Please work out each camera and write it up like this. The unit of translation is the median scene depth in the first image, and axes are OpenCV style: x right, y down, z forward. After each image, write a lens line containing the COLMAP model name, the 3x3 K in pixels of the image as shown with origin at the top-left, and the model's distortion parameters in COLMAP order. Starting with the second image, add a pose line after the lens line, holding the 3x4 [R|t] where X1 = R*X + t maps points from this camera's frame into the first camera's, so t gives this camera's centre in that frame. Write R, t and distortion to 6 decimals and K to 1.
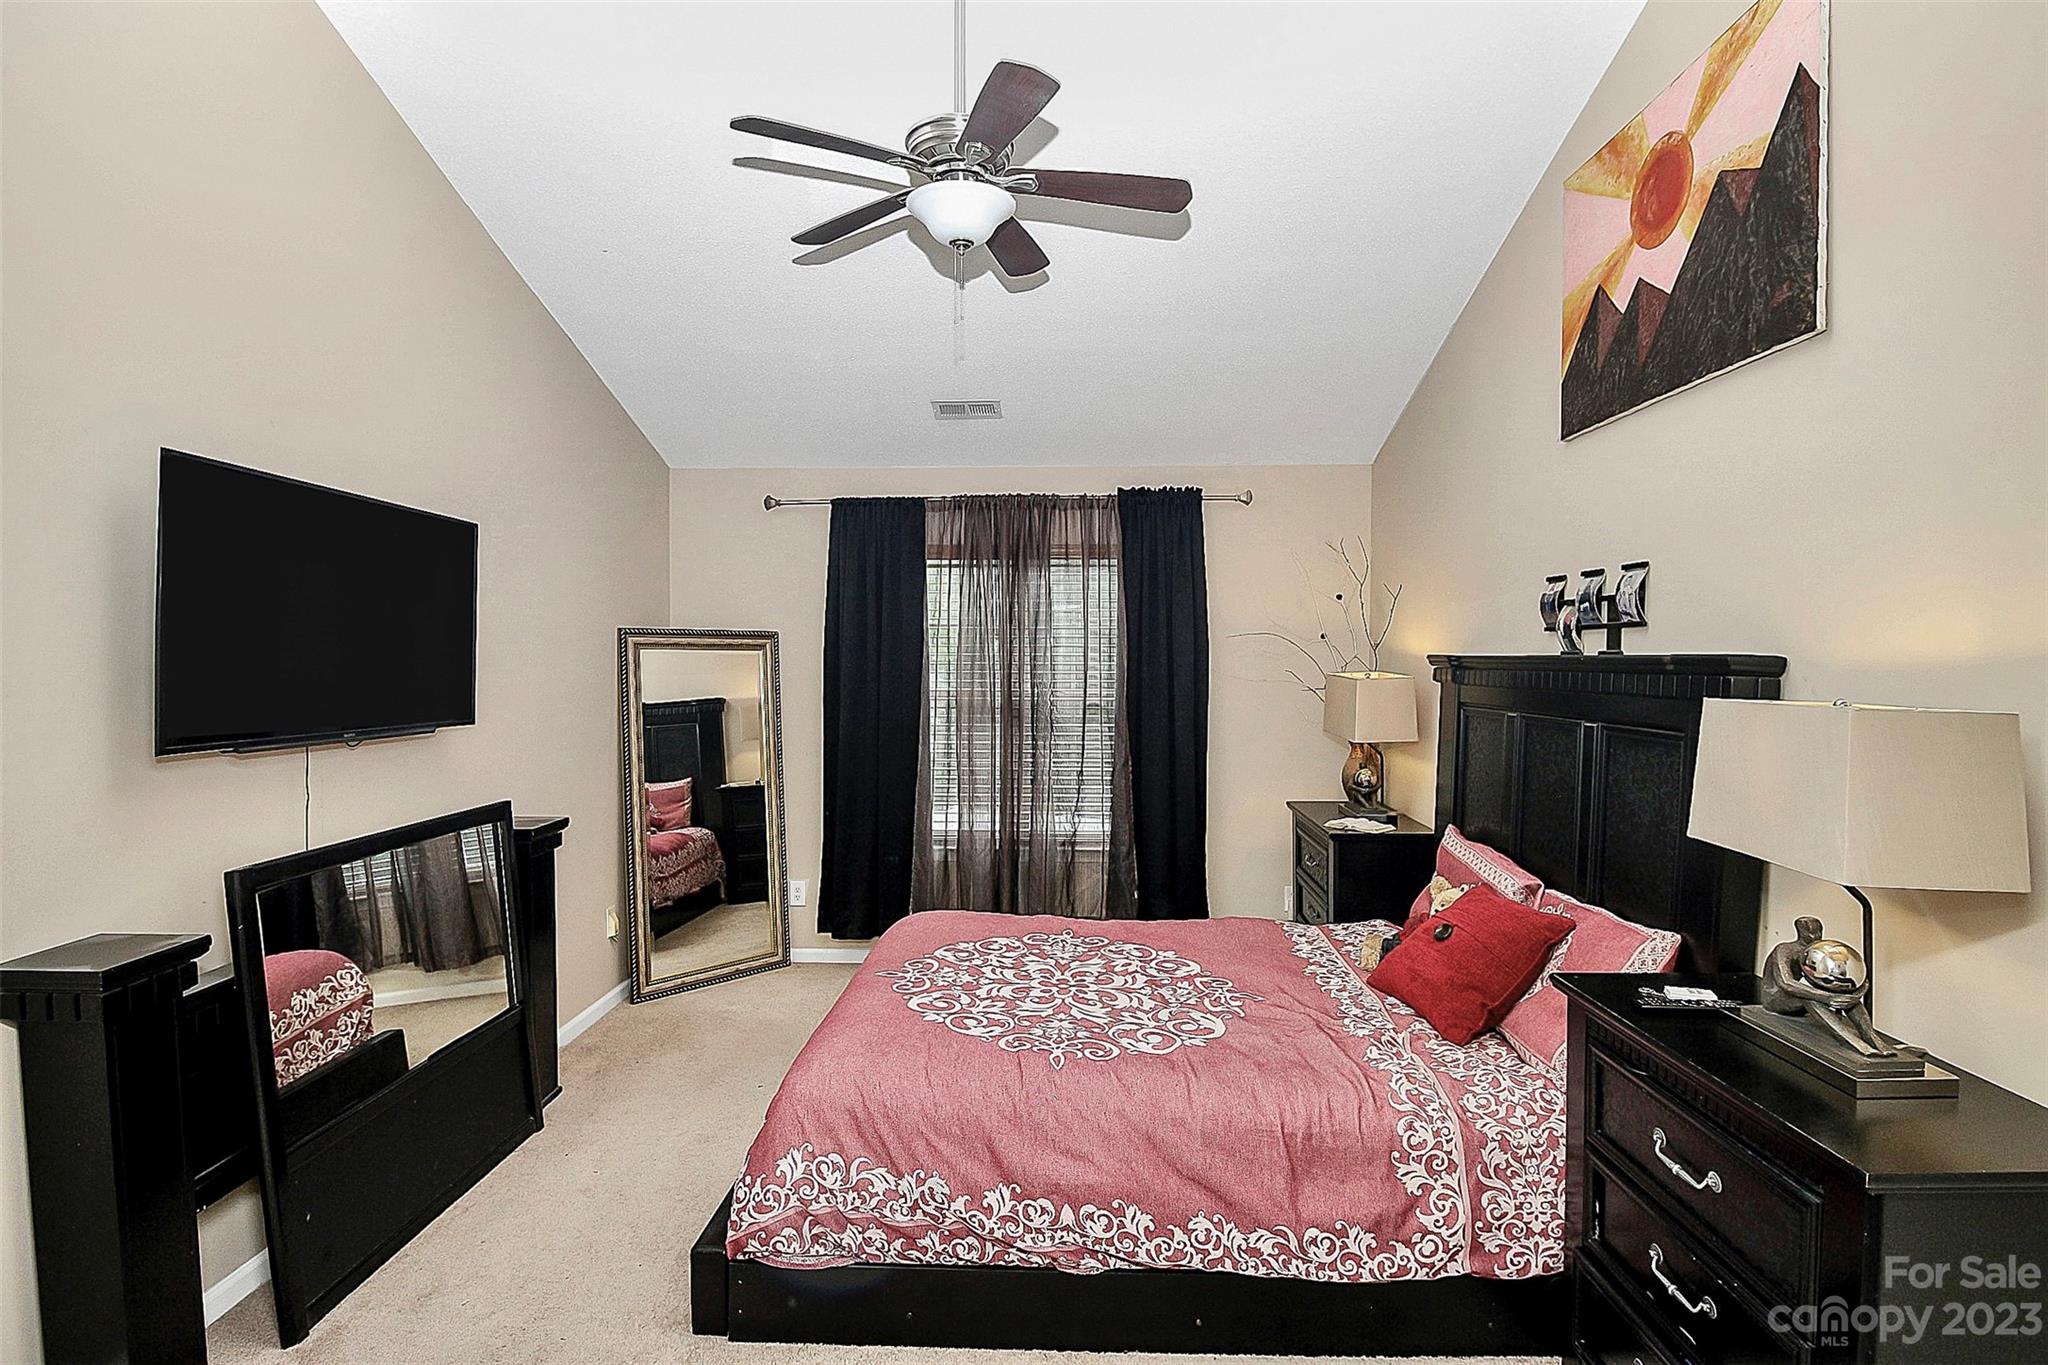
lens RADIAL K [[974.5, 0, 1034.9], [0, 974.5, 724.2], [0, 0, 1]] dist [-0.010247, -0.000208]
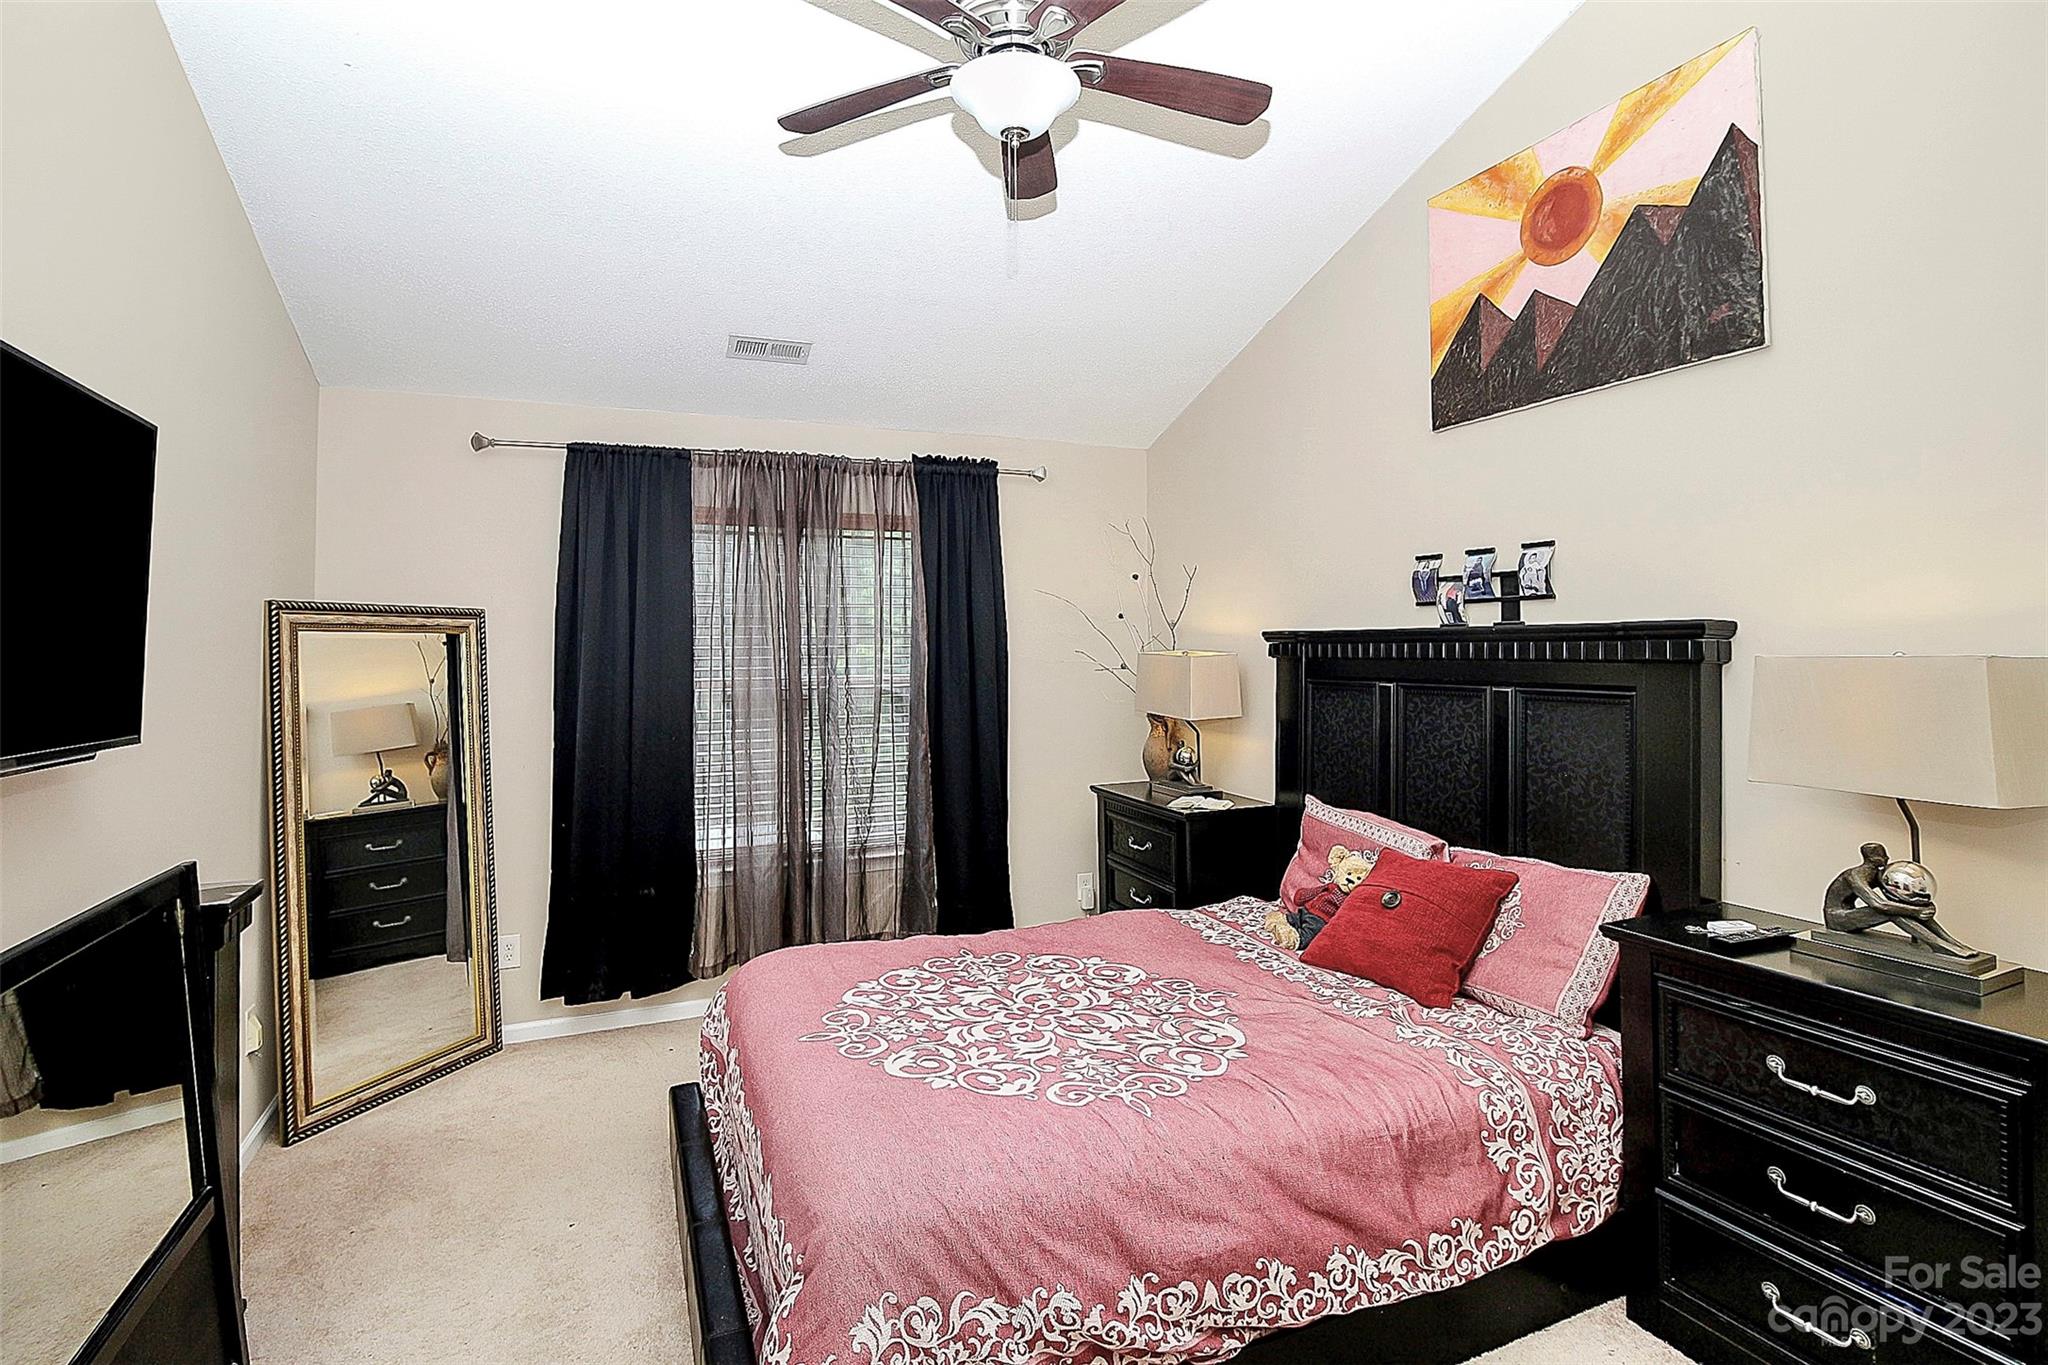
lens RADIAL K [[991.2, 0, 1026.9], [0, 991.2, 655.5], [0, 0, 1]] dist [-0.007721, -0.001792]
pose [[0.908892, -0.014262, 0.416788, -0.369513], [0.039944, 0.997797, -0.052962, -0.000341], [-0.415115, 0.064785, 0.907459, 0.215848]]
